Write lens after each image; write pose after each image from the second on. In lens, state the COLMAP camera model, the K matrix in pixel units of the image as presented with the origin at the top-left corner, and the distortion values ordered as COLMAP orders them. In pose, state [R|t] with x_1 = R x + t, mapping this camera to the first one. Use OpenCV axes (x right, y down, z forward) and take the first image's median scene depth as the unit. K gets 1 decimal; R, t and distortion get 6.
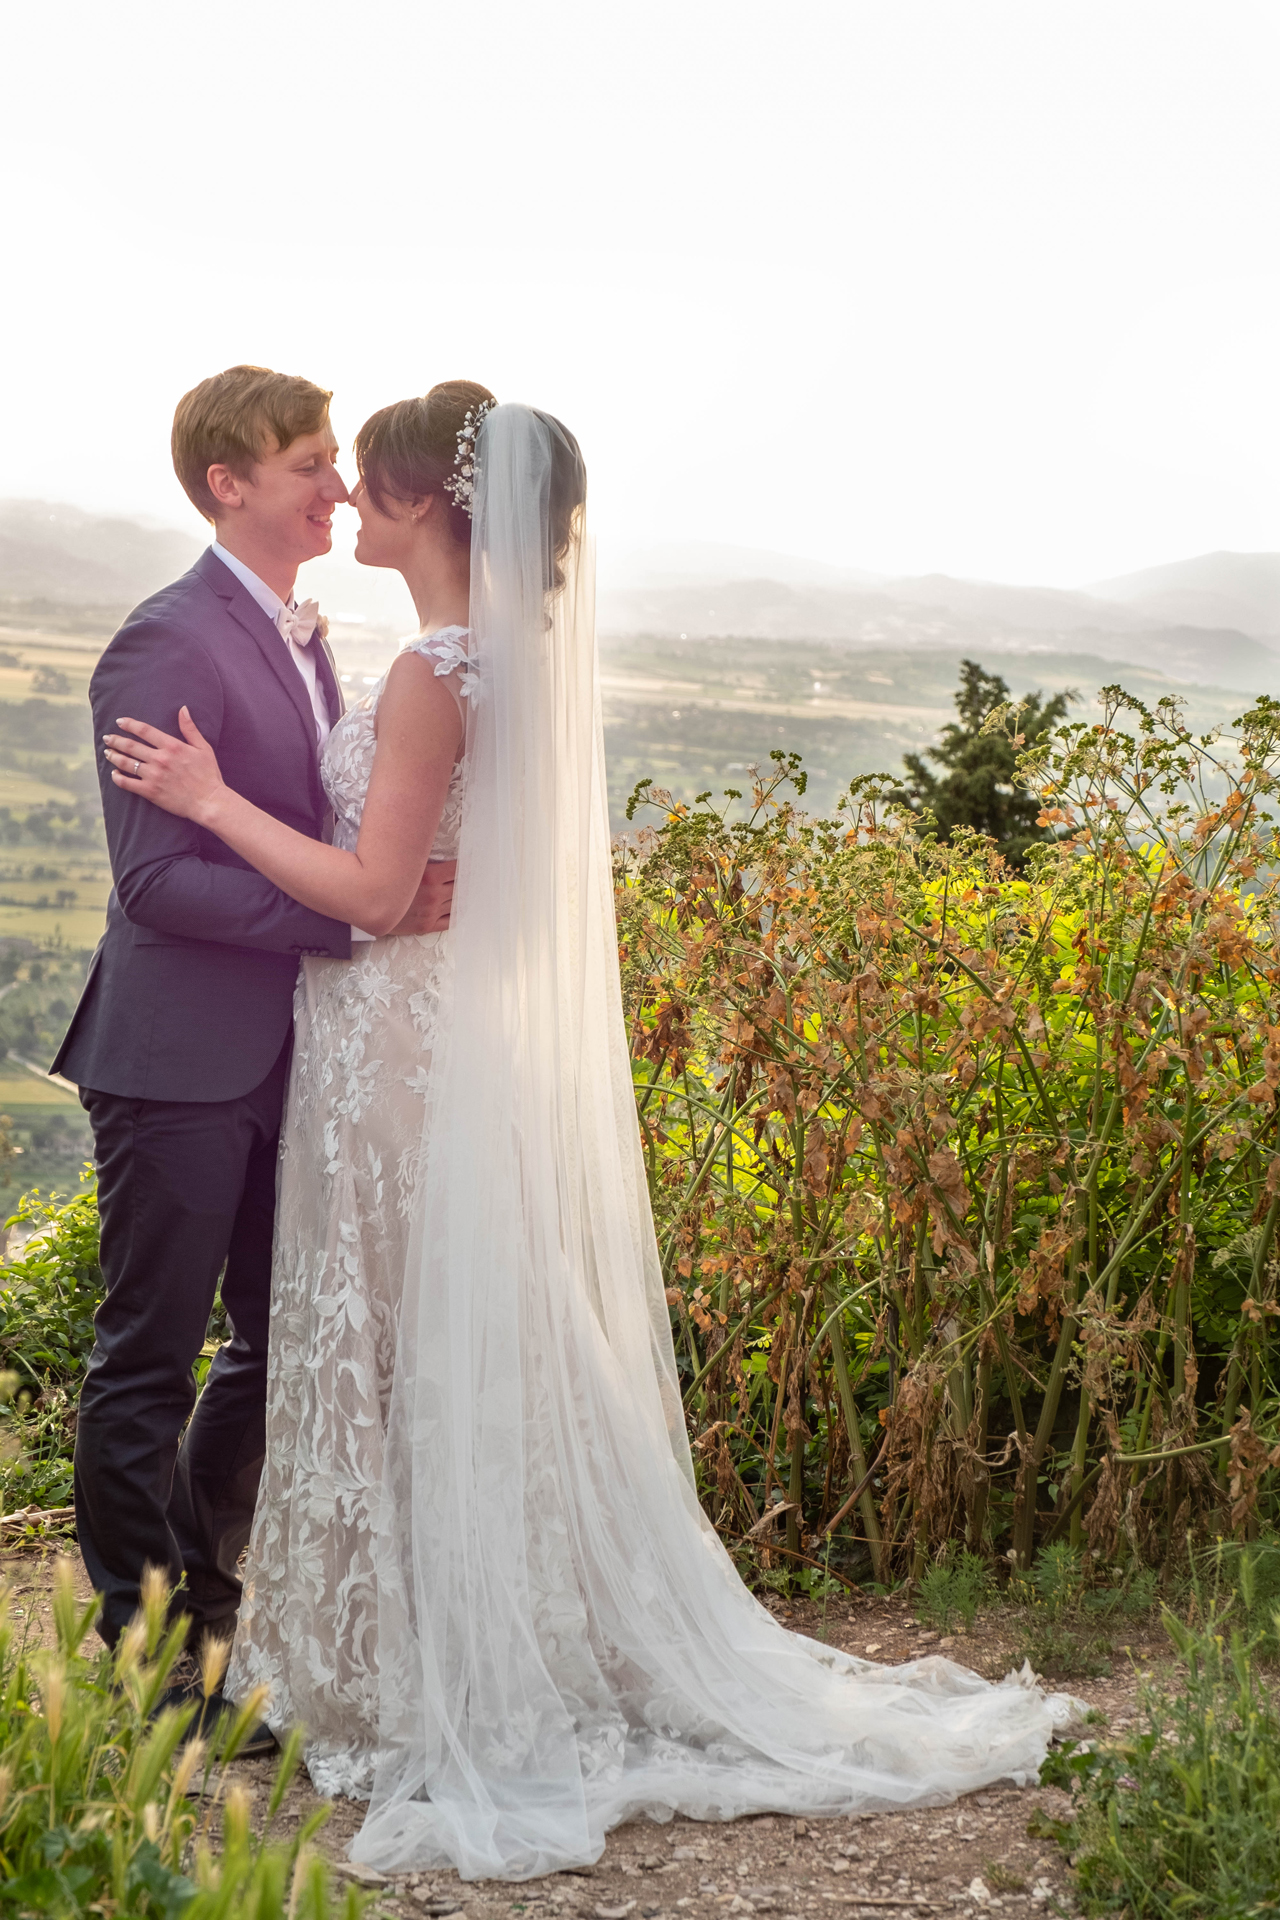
lens RADIAL K [[3868.4, 0, 640.0], [0, 3868.4, 960.0], [0, 0, 1]] dist [-0.198509, 0.057084]
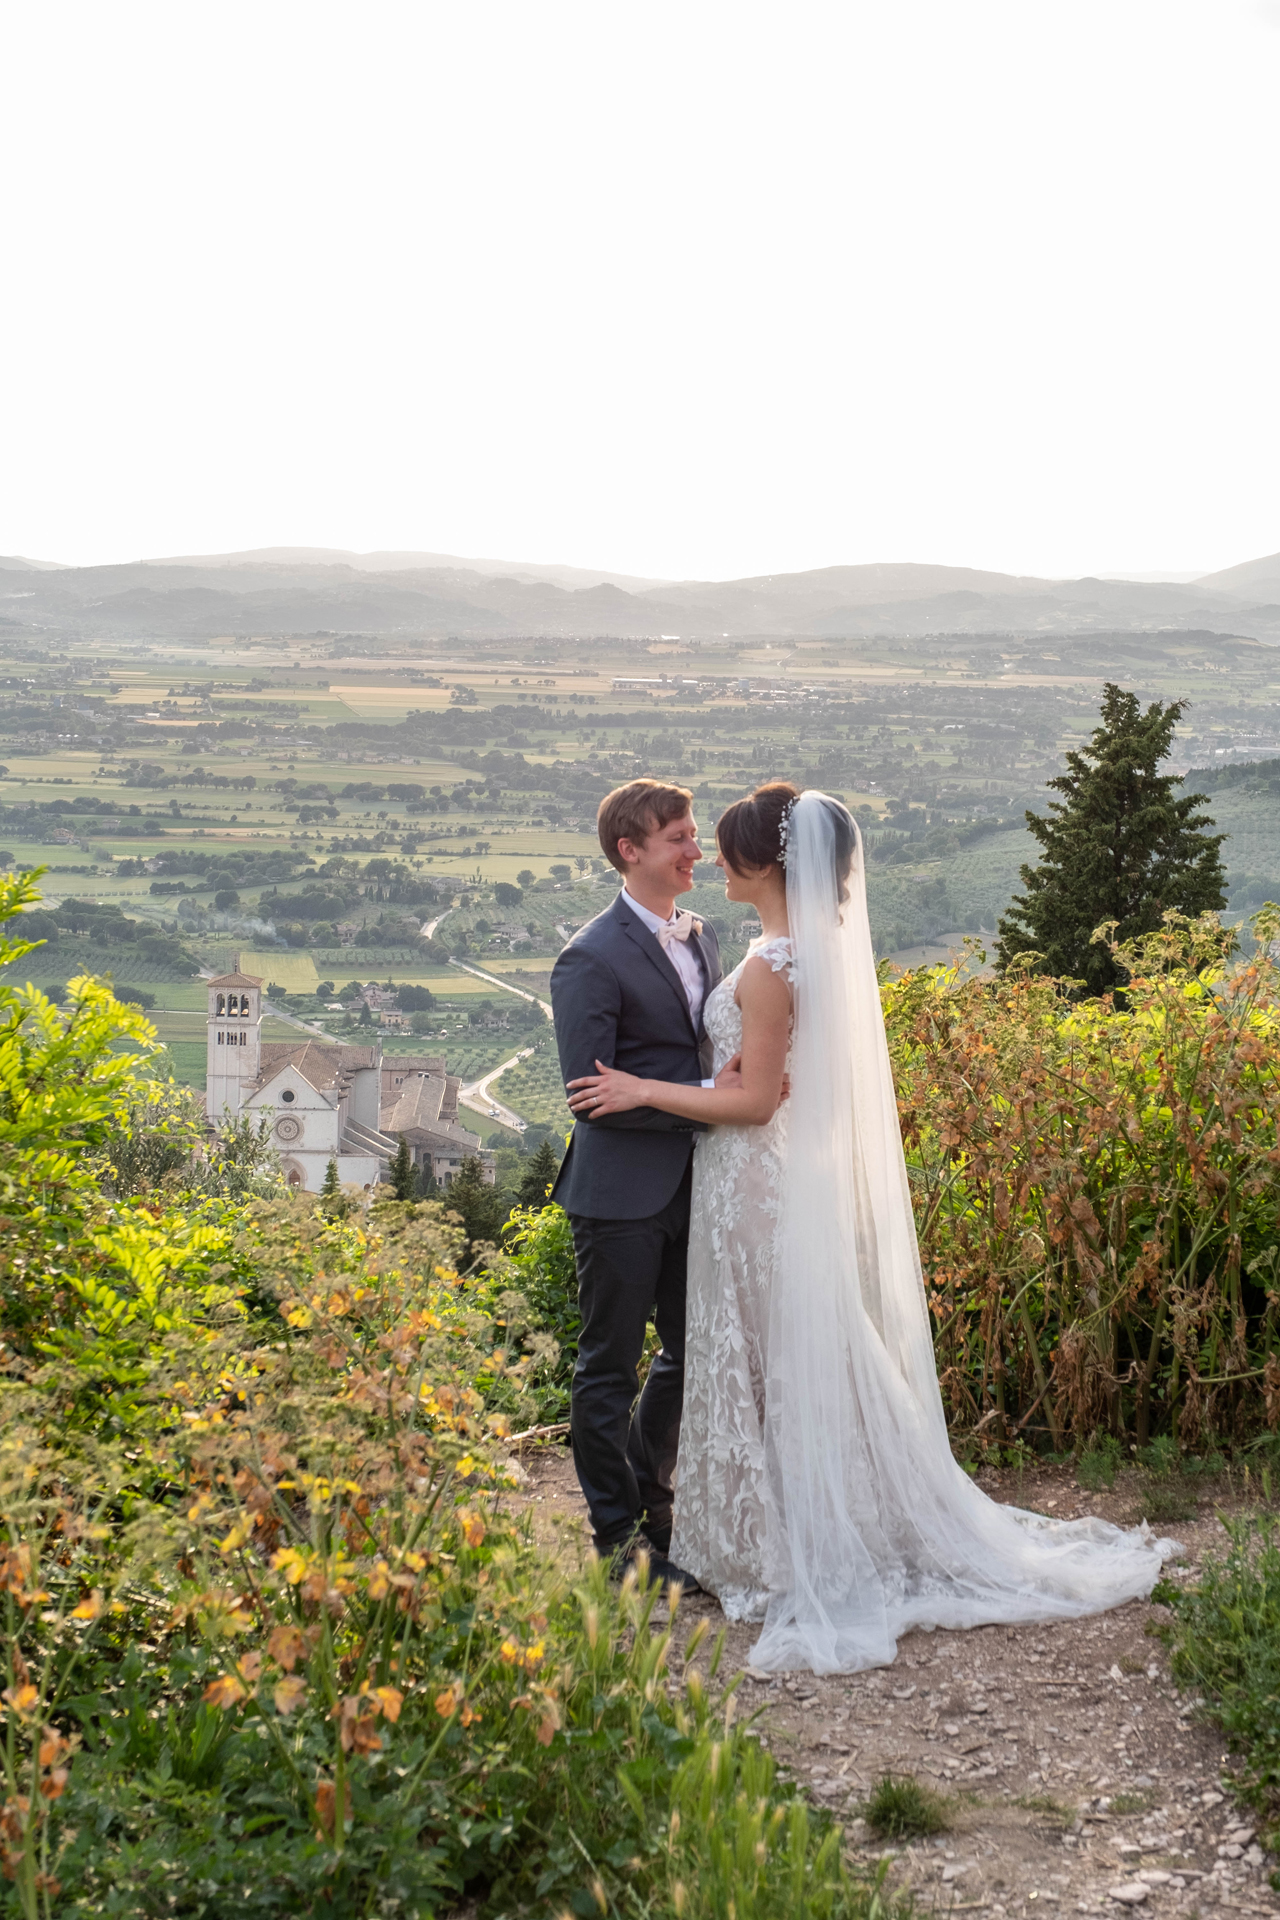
lens RADIAL K [[2805.6, 0, 640.0], [0, 2805.6, 960.0], [0, 0, 1]] dist [0.101801, -1.051880]
pose [[0.994658, -0.049966, -0.090328, 0.005497], [0.054132, 0.997552, 0.044268, -0.132127], [0.087895, -0.048921, 0.994928, -0.238094]]
